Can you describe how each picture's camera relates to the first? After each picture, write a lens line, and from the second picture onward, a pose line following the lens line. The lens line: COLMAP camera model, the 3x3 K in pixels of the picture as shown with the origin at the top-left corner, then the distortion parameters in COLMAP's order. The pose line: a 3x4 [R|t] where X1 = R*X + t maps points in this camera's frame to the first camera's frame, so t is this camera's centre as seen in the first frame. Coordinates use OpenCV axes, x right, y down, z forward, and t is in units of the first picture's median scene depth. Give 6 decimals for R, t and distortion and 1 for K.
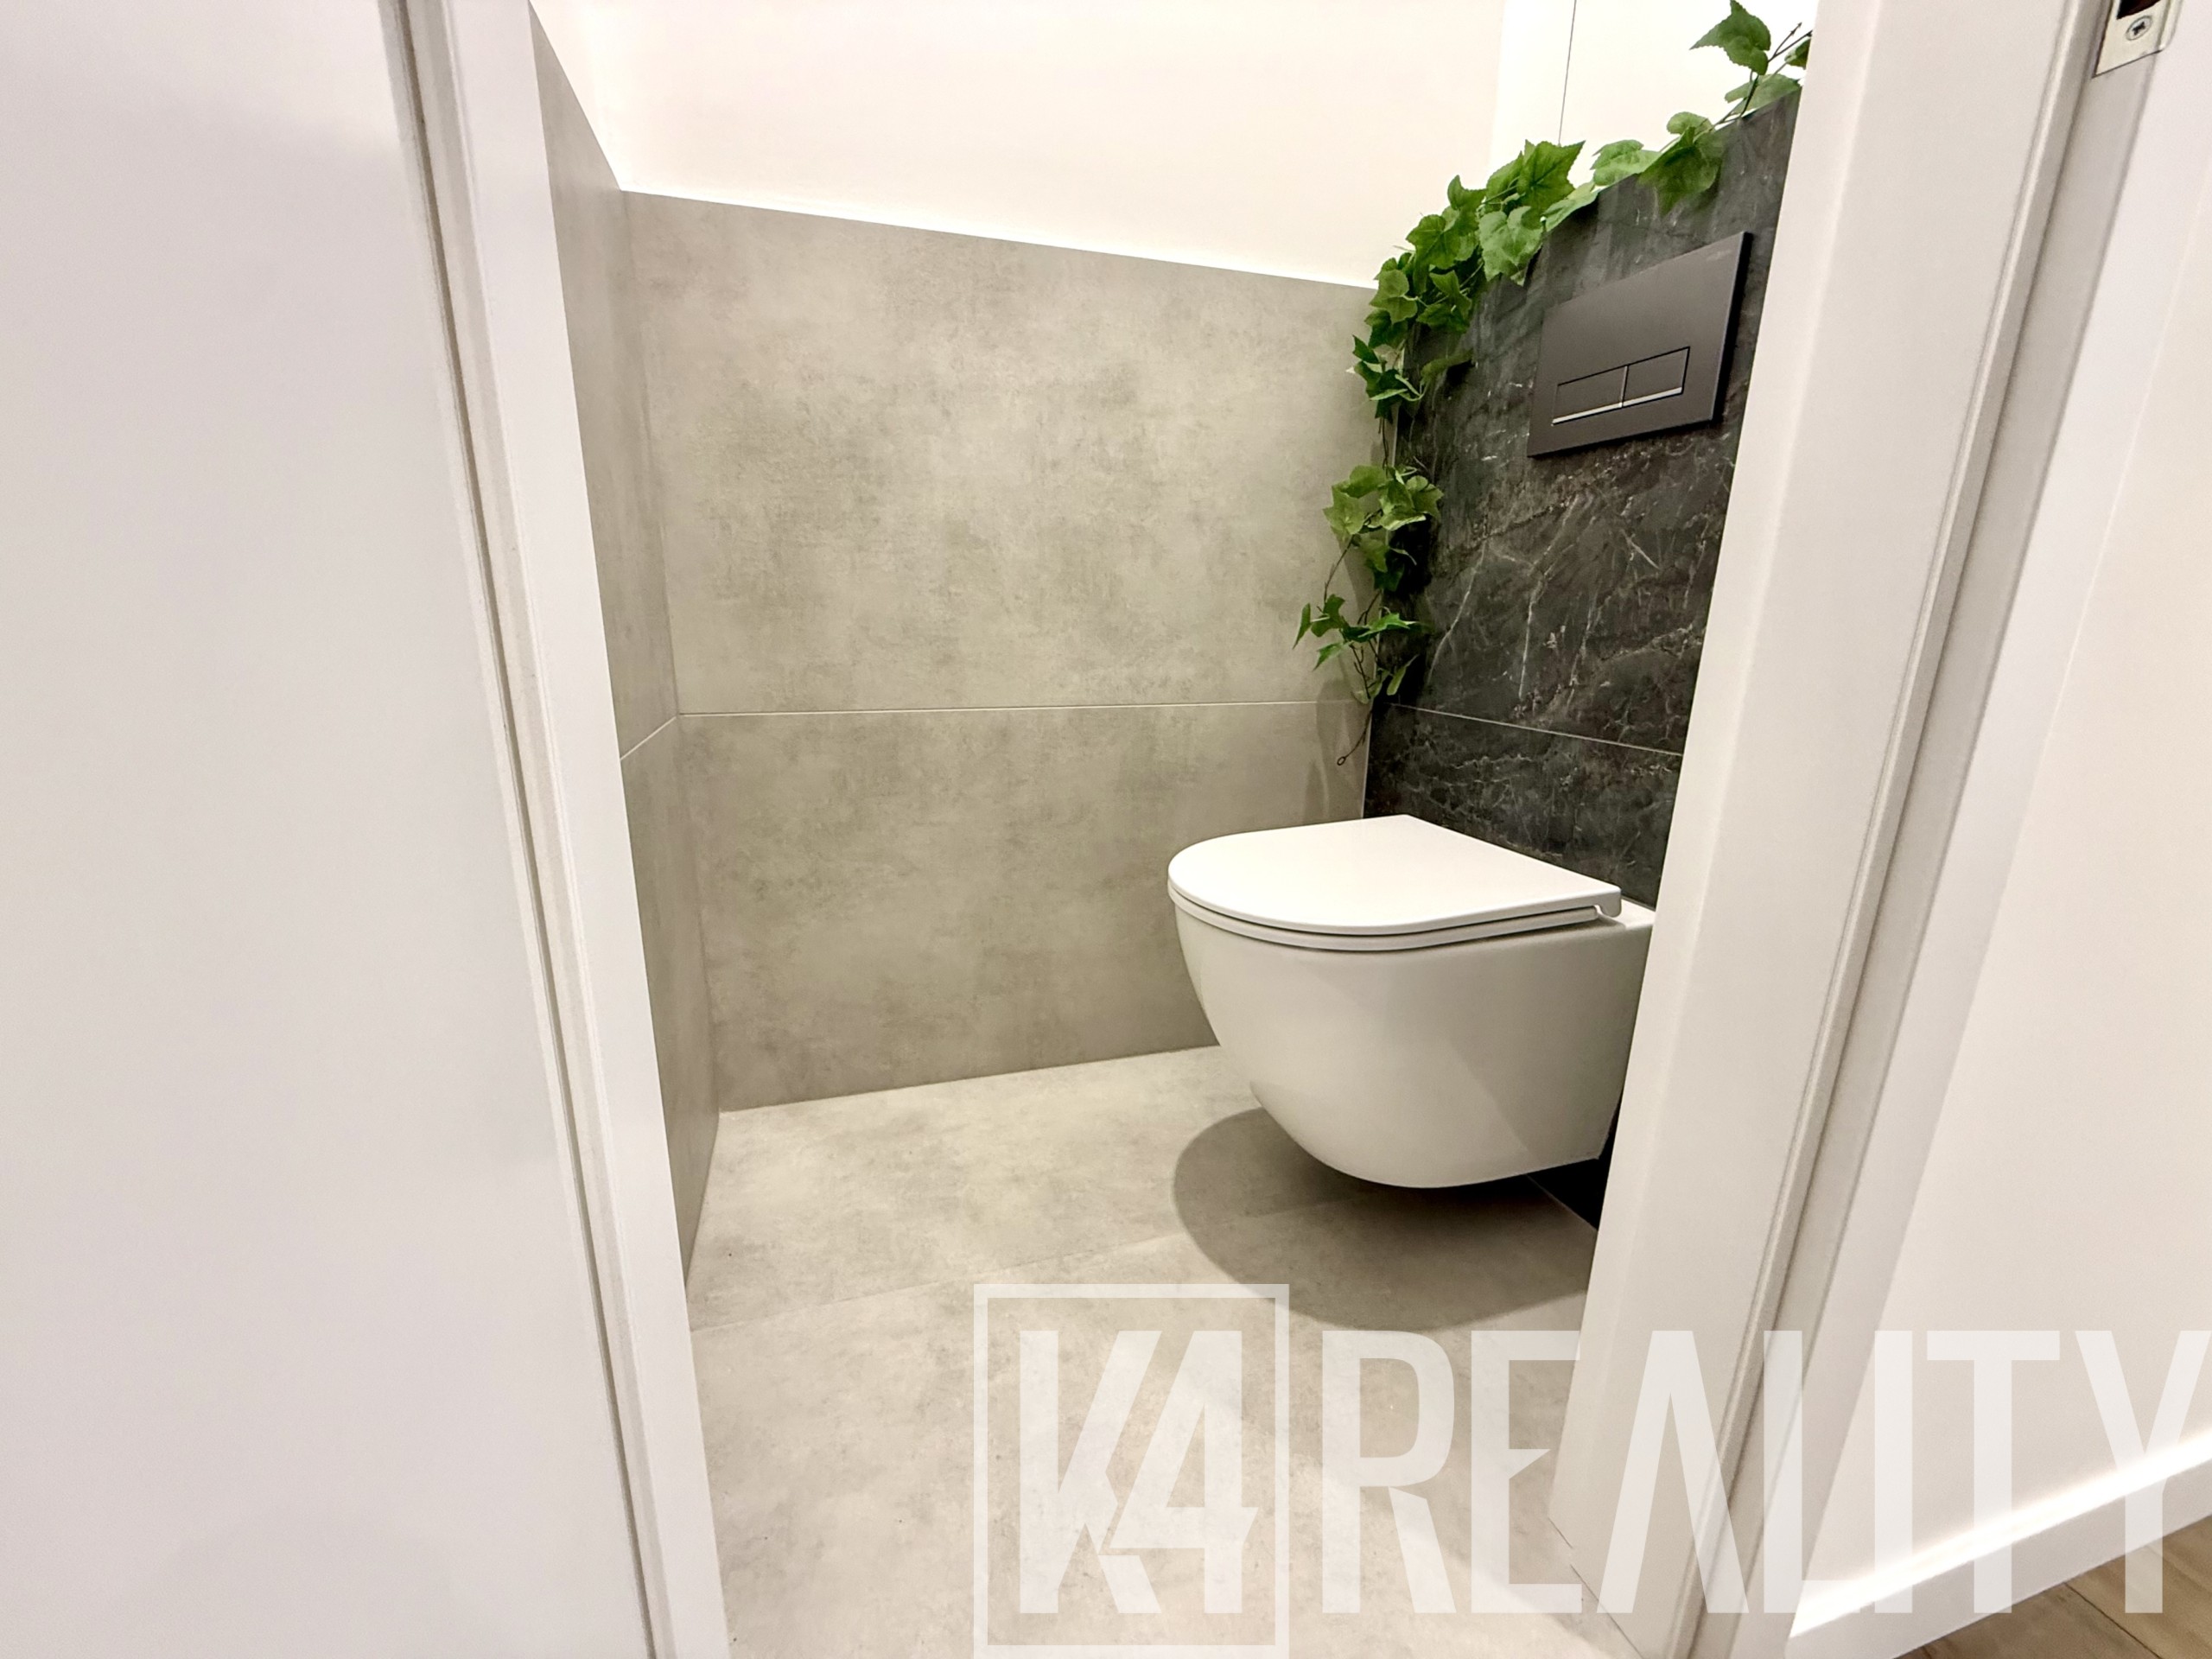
lens RADIAL K [[879.9, 0, 1099.2], [0, 879.9, 839.2], [0, 0, 1]] dist [0.001229, -0.000708]
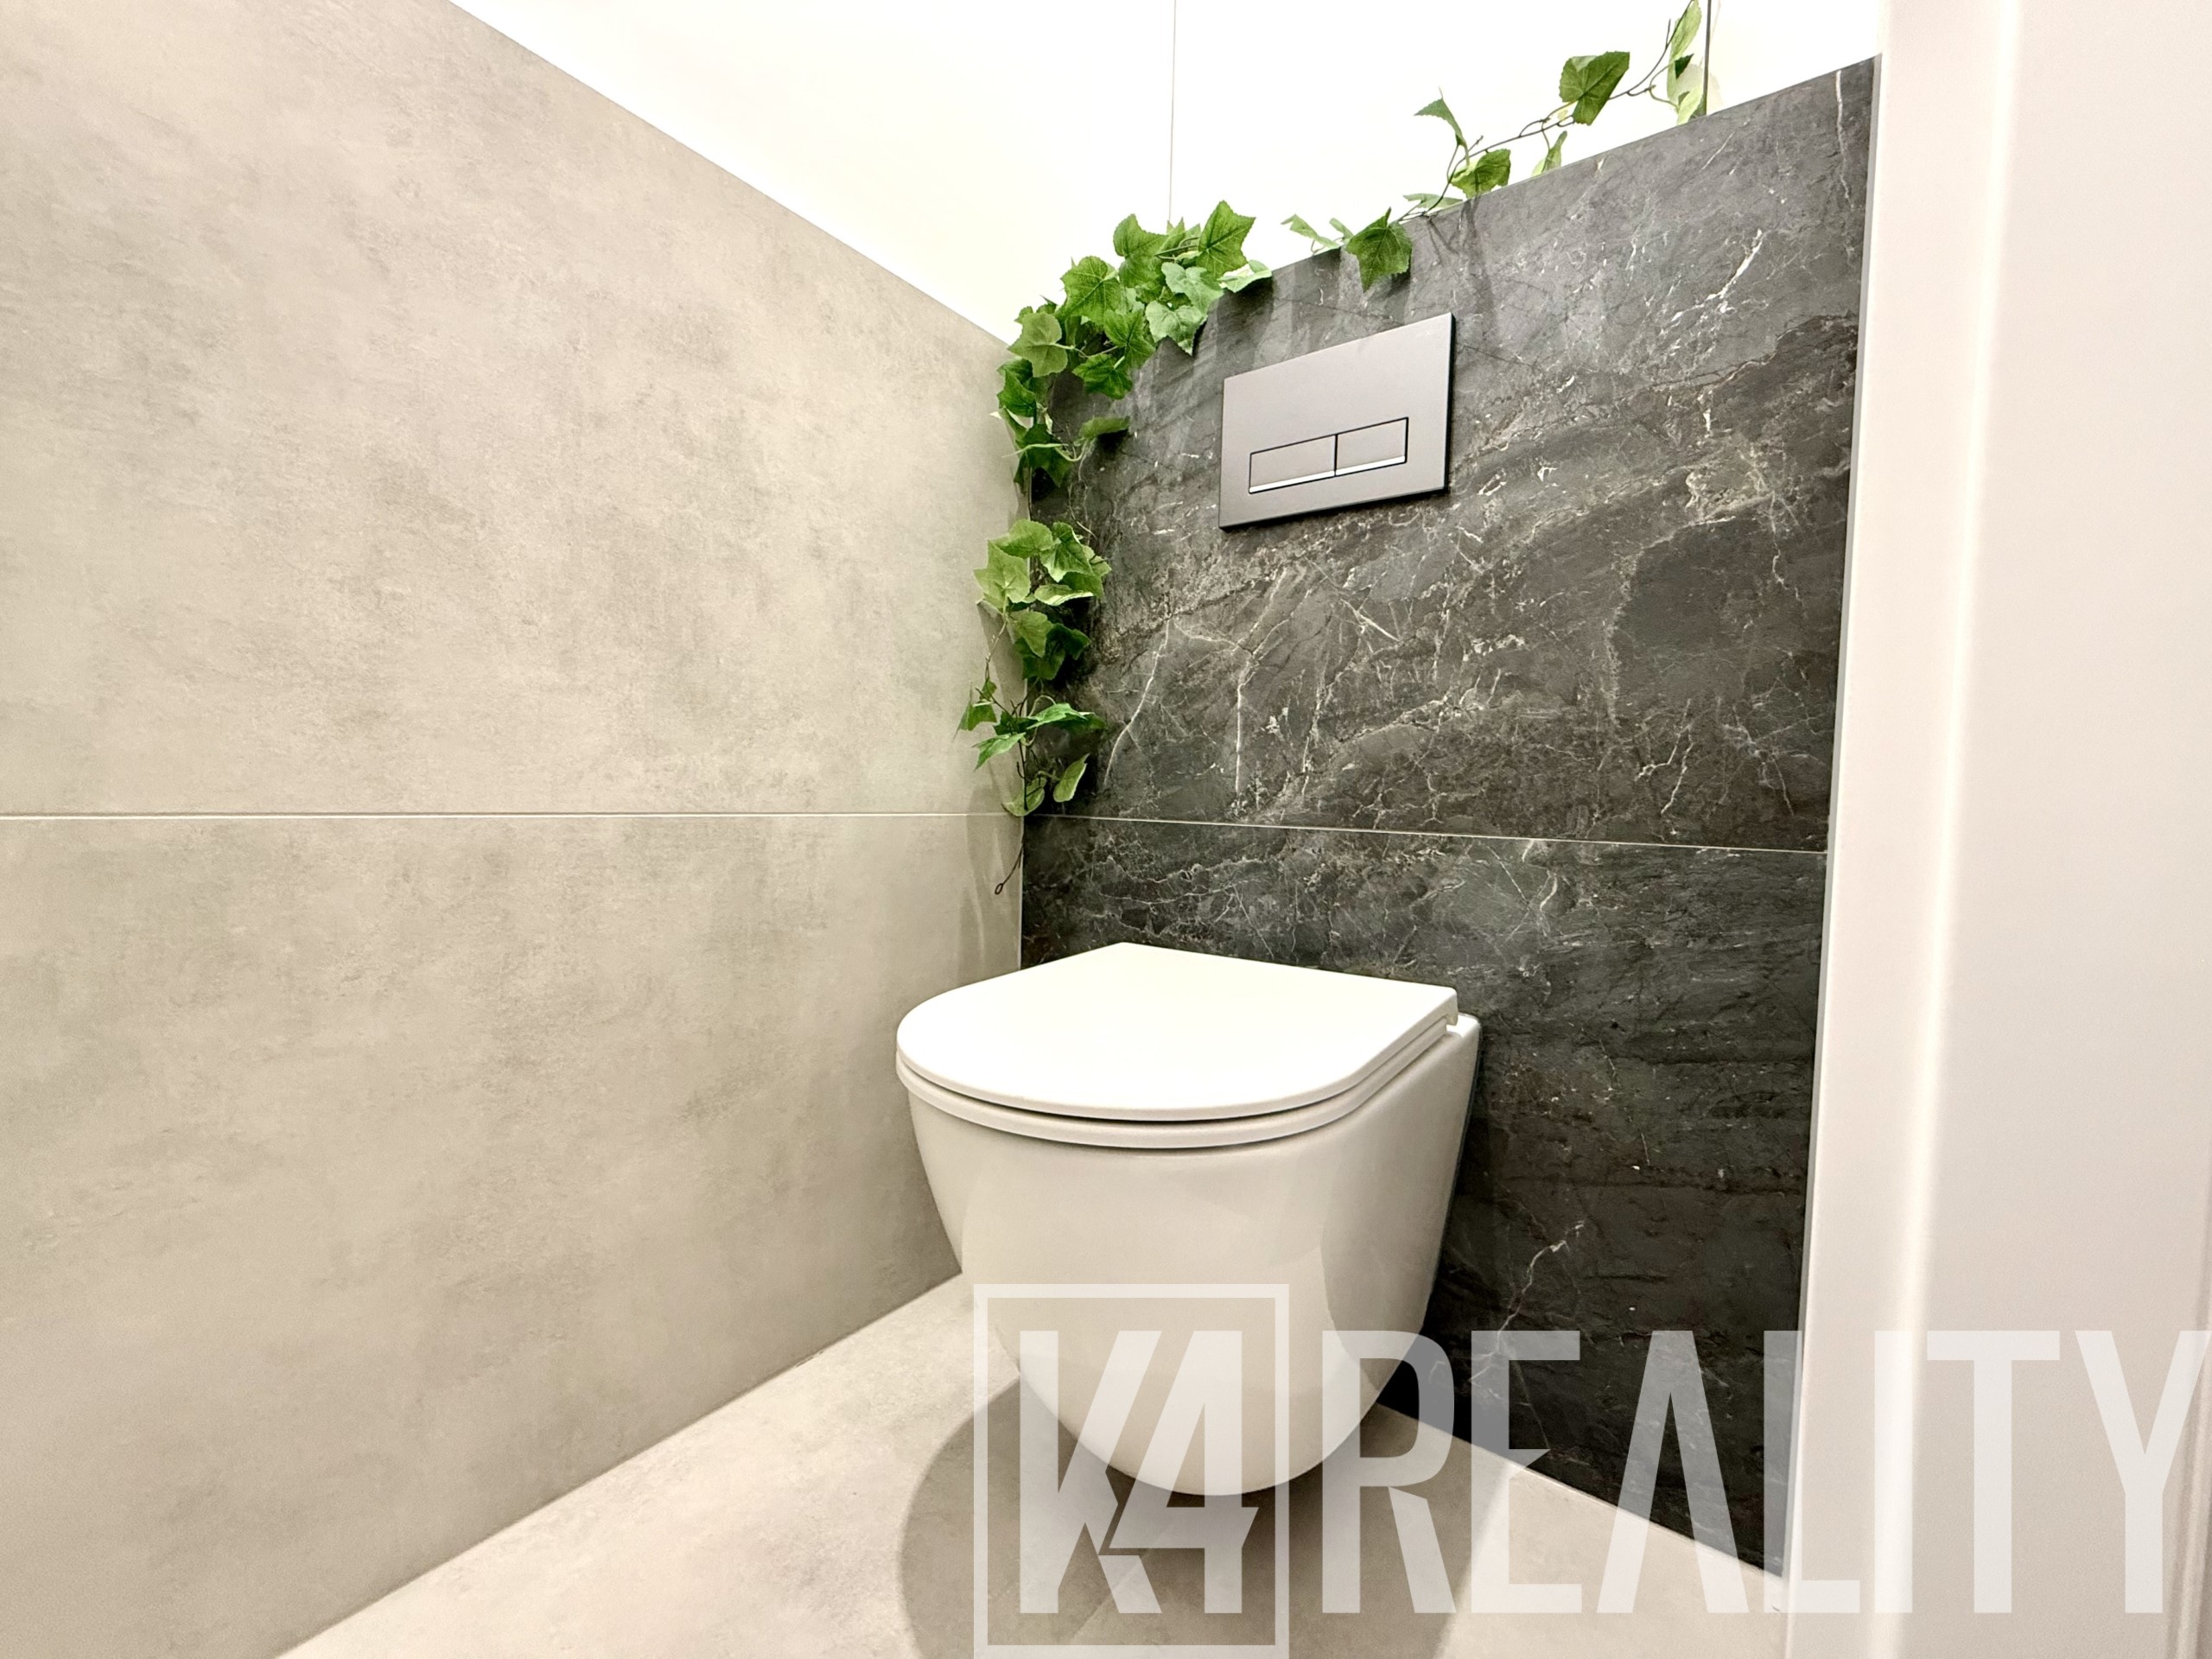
lens RADIAL K [[879.9, 0, 1100.3], [0, 879.9, 835.0], [0, 0, 1]] dist [0.001229, -0.000708]
pose [[0.811268, -0.017790, 0.584404, -0.131415], [0.132744, 0.979039, -0.154473, -0.003107], [-0.569406, 0.202895, 0.796624, 0.376585]]
